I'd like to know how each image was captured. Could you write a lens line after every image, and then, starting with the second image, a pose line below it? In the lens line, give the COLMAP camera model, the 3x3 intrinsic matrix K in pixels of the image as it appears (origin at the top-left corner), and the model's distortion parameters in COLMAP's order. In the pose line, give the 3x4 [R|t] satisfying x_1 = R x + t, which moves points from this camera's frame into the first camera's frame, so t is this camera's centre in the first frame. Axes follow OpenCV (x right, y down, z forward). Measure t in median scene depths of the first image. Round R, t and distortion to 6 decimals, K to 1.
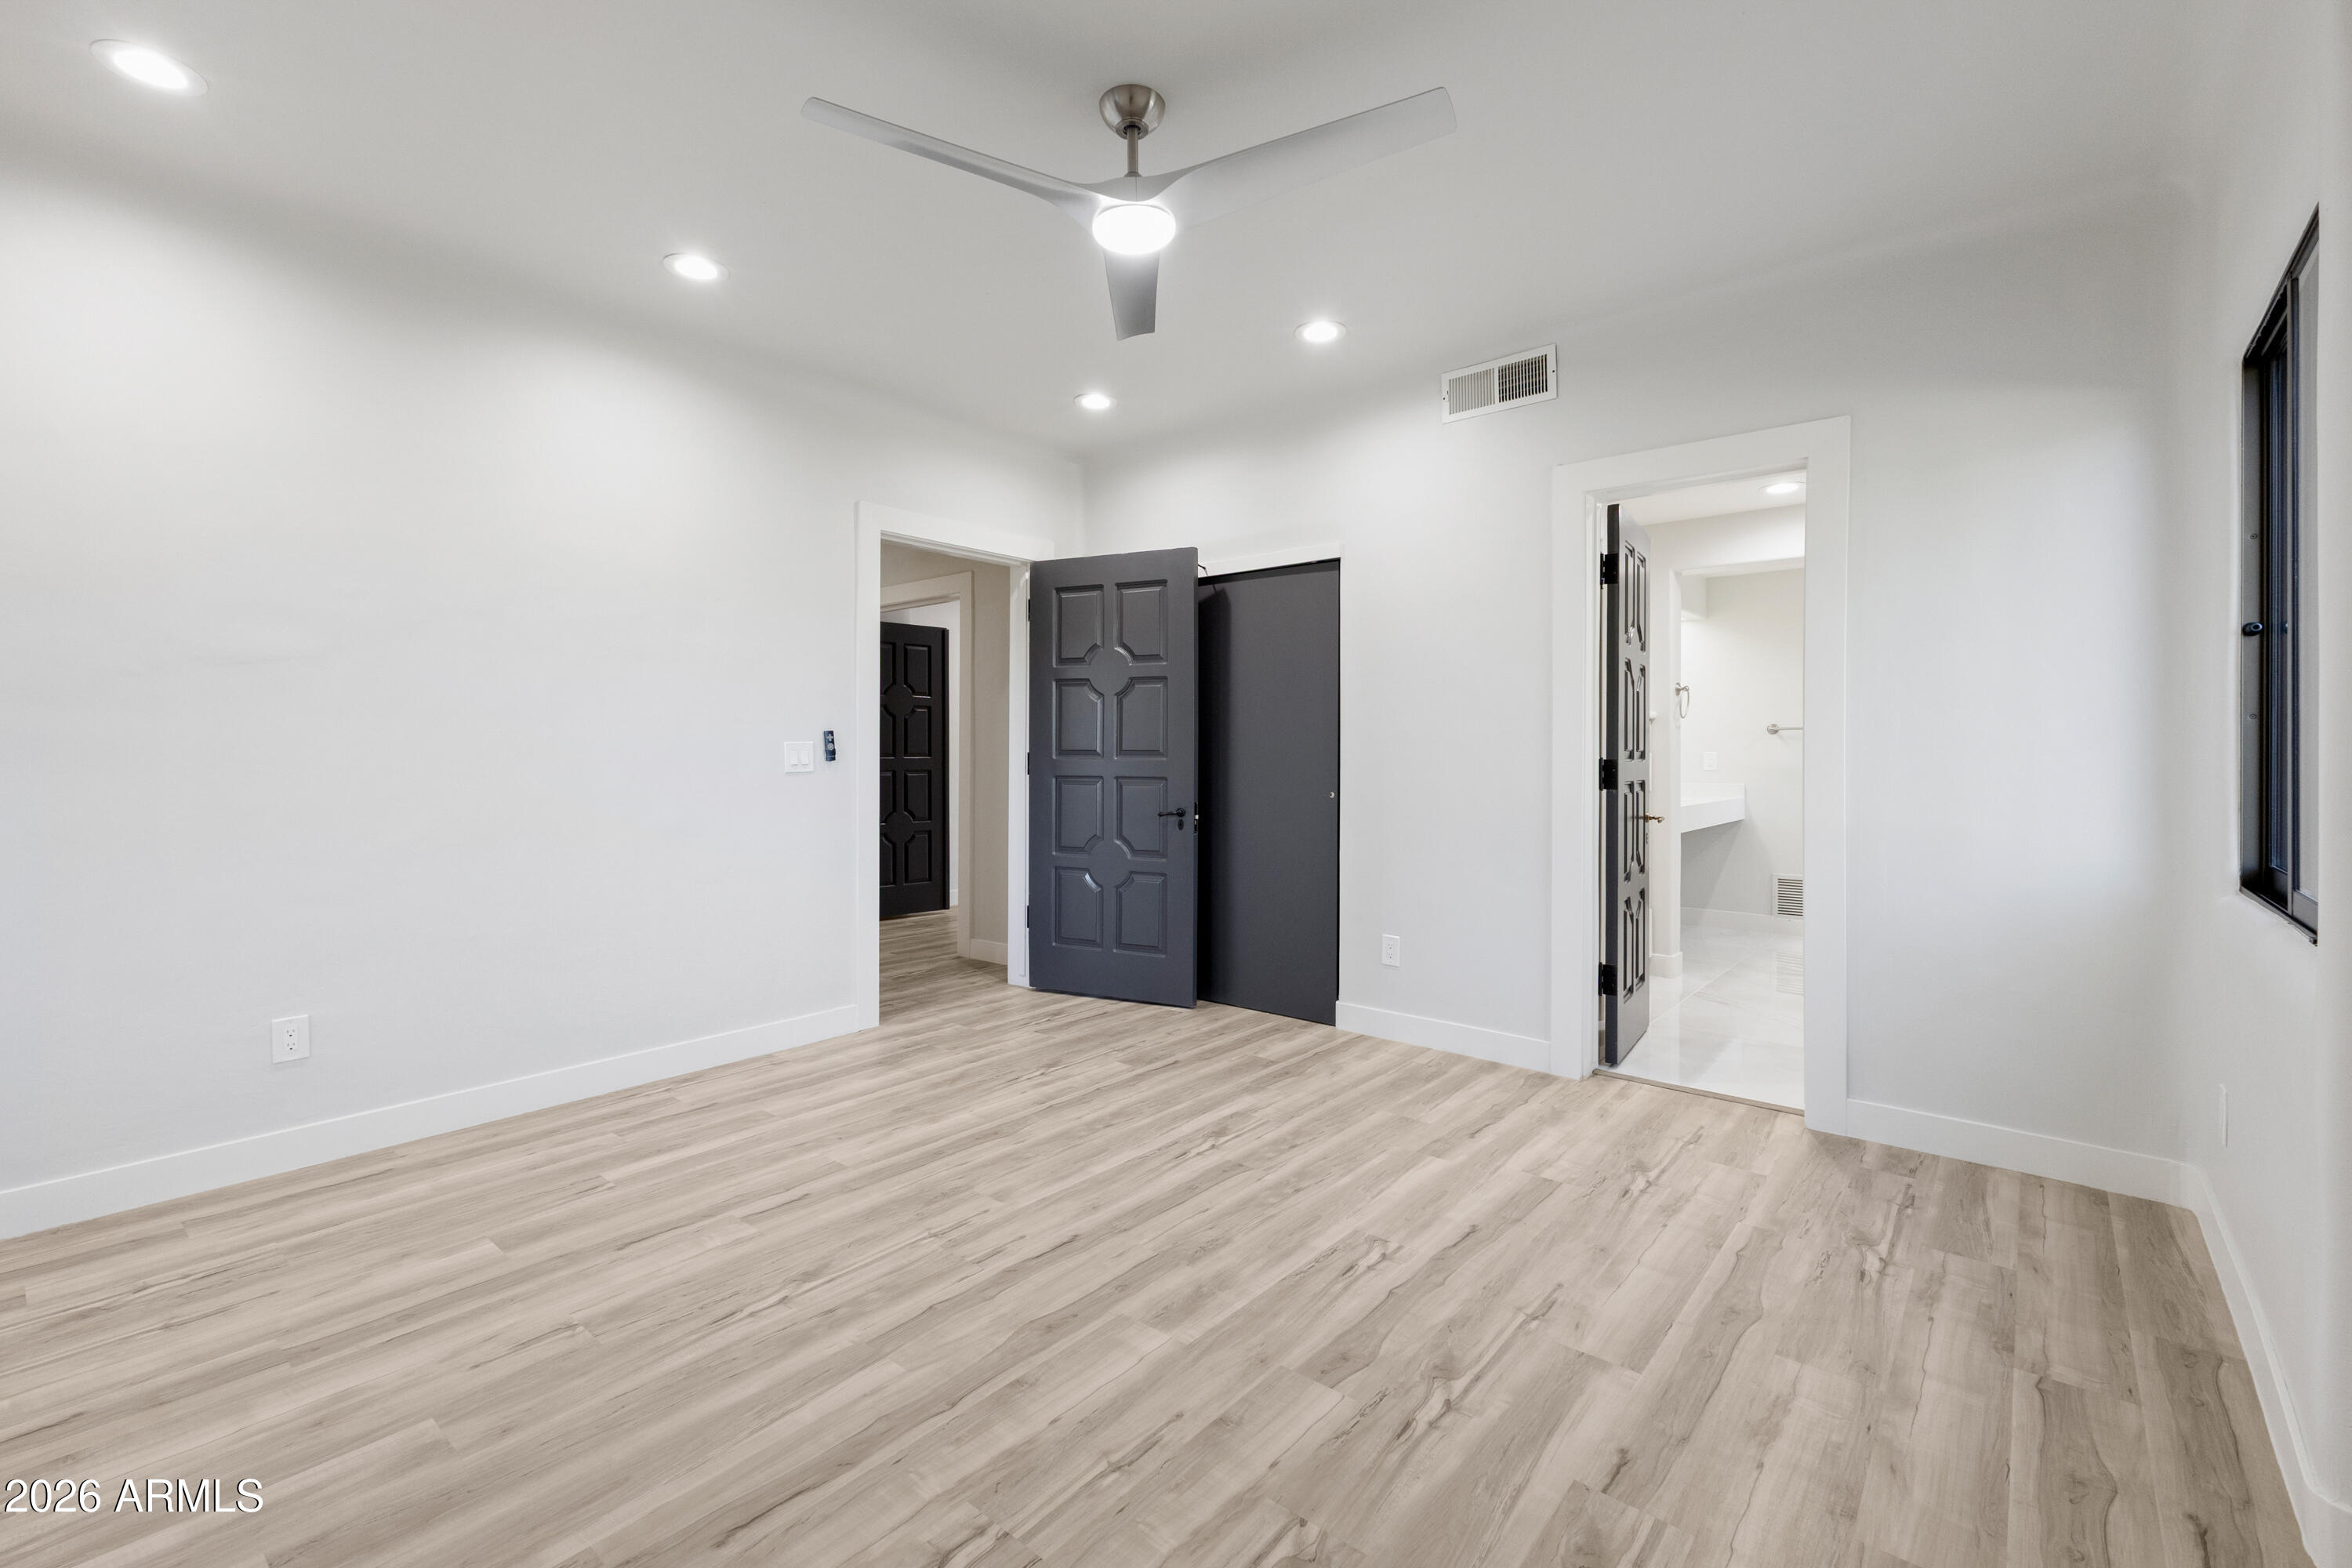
lens RADIAL K [[1052.1, 0, 1155.6], [0, 1052.1, 758.8], [0, 0, 1]] dist [0.012333, -0.000453]
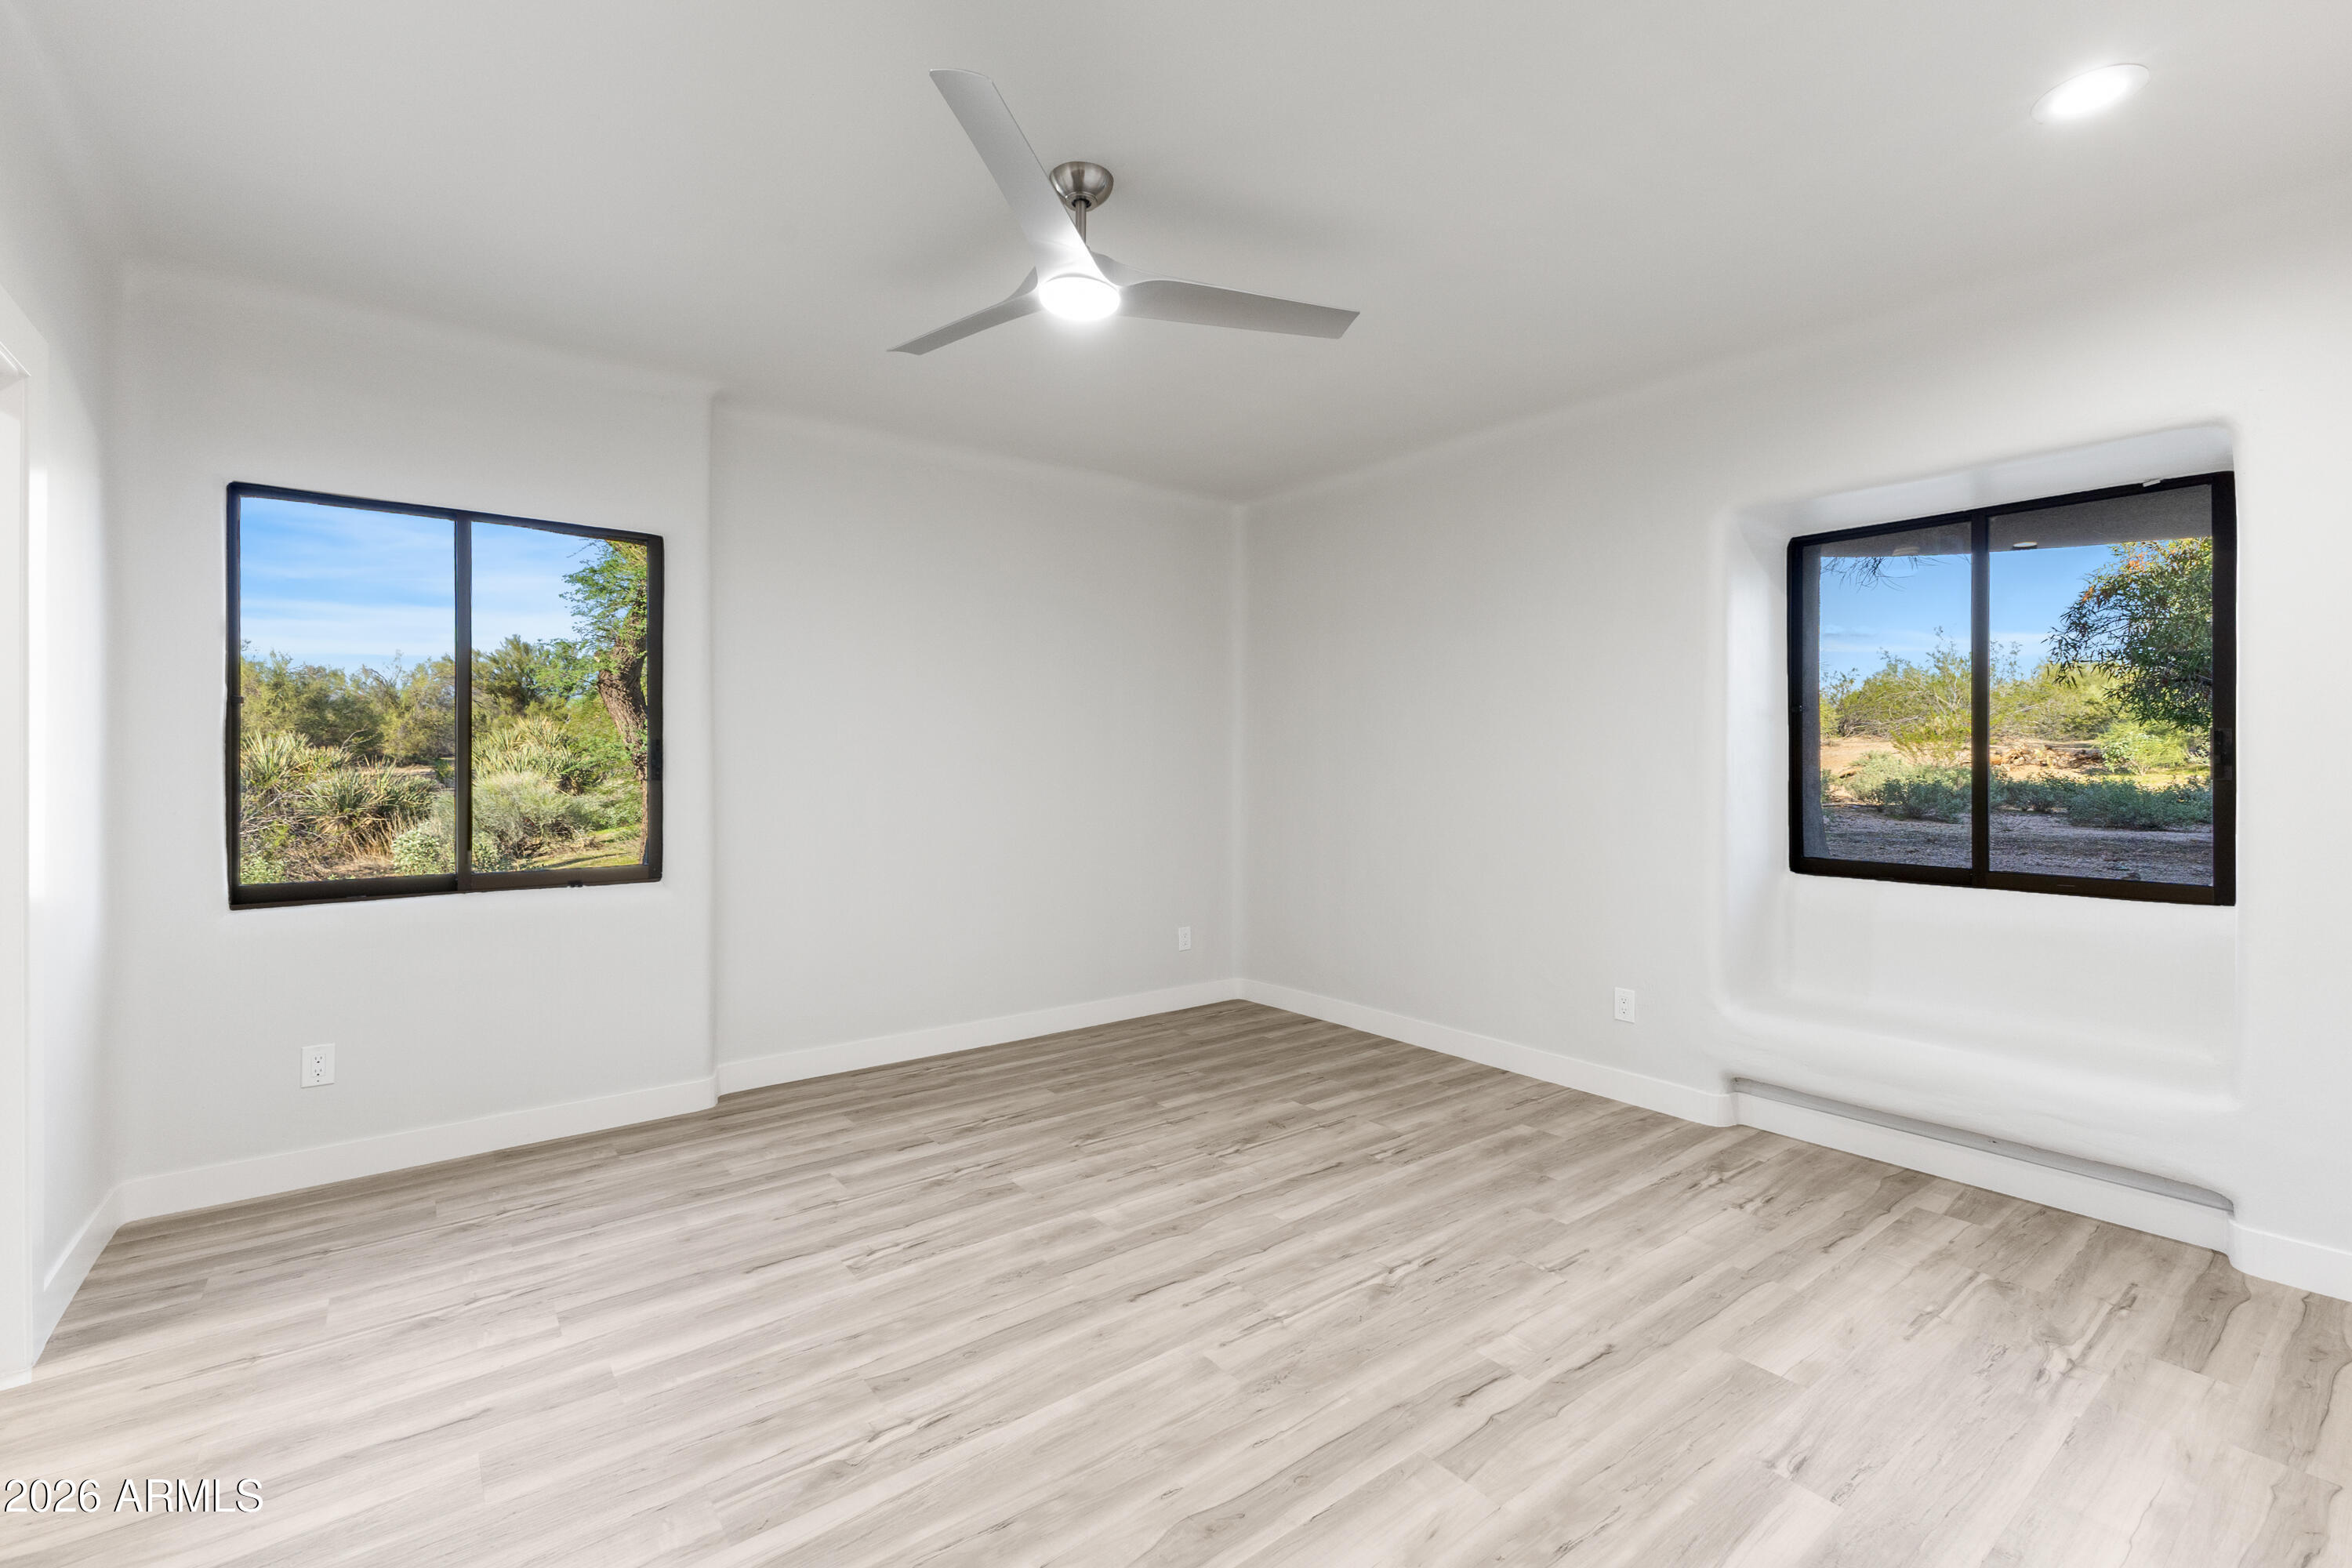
lens RADIAL K [[1052.1, 0, 1155.6], [0, 1052.1, 758.8], [0, 0, 1]] dist [0.012333, -0.000453]
pose [[-0.977424, 0.000606, 0.211288, -0.328097], [0.001062, 0.999997, 0.002048, -0.059458], [-0.211287, 0.002226, -0.977422, 2.100359]]
